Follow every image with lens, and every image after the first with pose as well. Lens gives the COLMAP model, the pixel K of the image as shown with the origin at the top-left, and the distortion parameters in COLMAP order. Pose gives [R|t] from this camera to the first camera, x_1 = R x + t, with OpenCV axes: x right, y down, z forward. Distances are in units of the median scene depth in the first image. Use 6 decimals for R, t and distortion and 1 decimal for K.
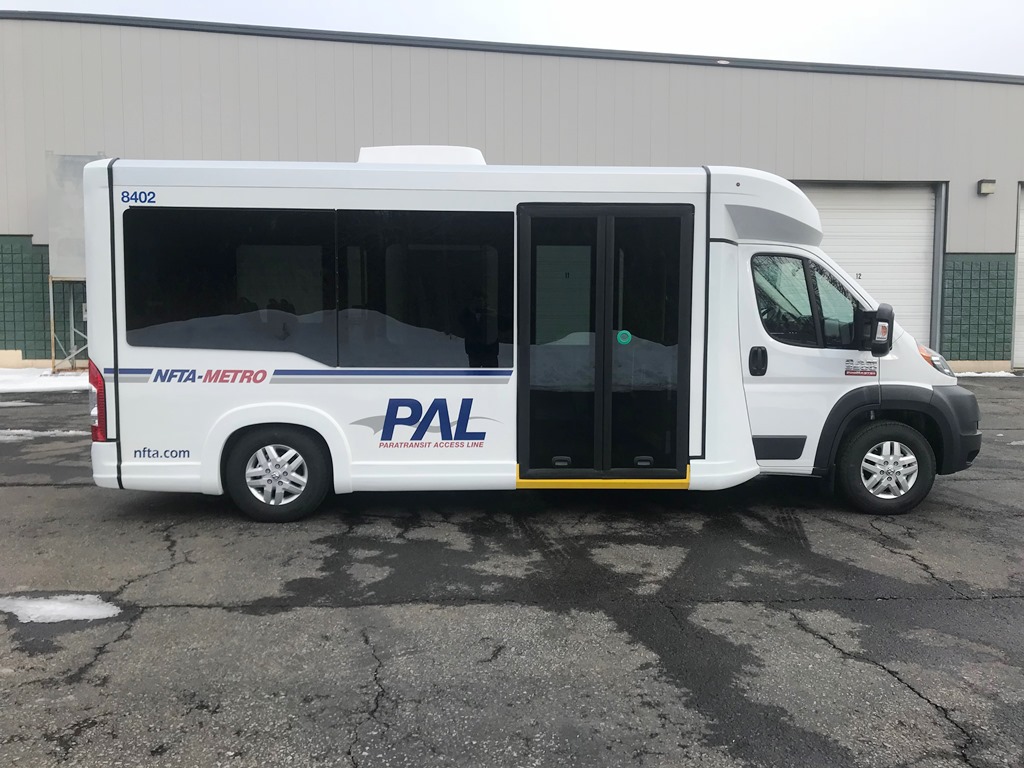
lens RADIAL K [[840.9, 0, 513.9], [0, 840.9, 381.3], [0, 0, 1]] dist [0.040857, -0.052173]
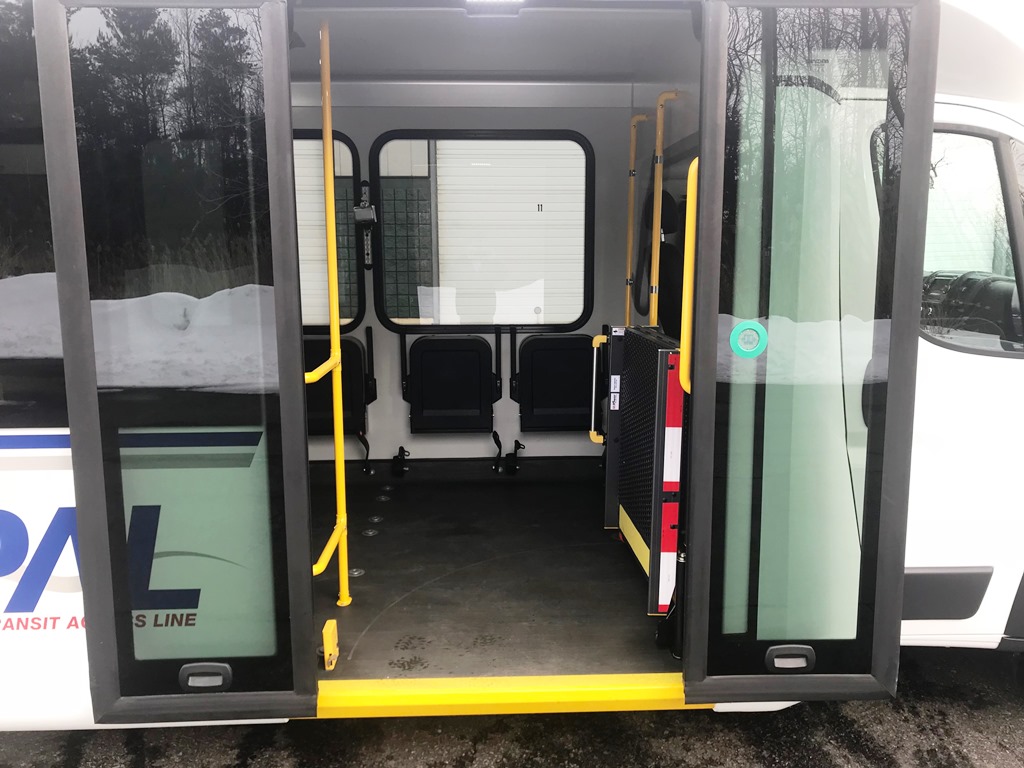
lens RADIAL K [[835.7, 0, 511.2], [0, 835.7, 385.1], [0, 0, 1]] dist [0.047861, -0.068994]
pose [[0.999955, -0.009338, -0.001944, 0.114230], [0.009458, 0.997093, 0.075611, -0.062636], [0.001233, -0.075625, 0.997136, 0.620702]]
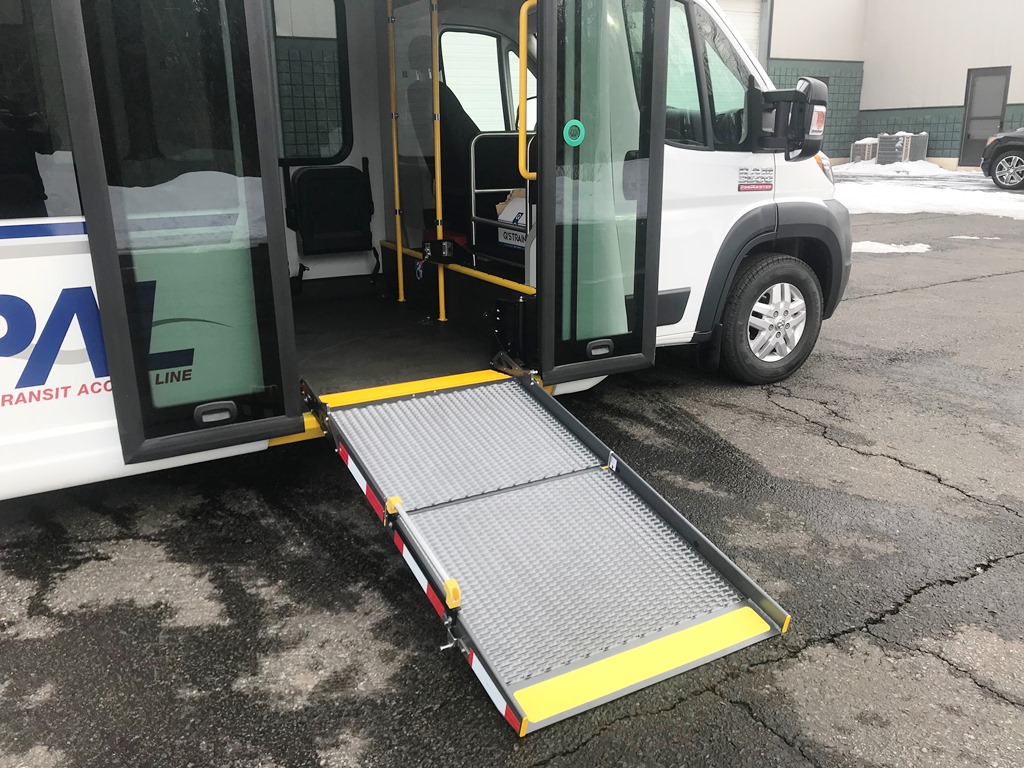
lens RADIAL K [[834.9, 0, 513.1], [0, 834.9, 385.4], [0, 0, 1]] dist [0.034347, -0.047705]
pose [[0.887026, -0.147642, 0.437477, -0.084794], [0.049192, 0.972323, 0.228402, -0.019395], [-0.459091, -0.181078, 0.869739, 0.498034]]
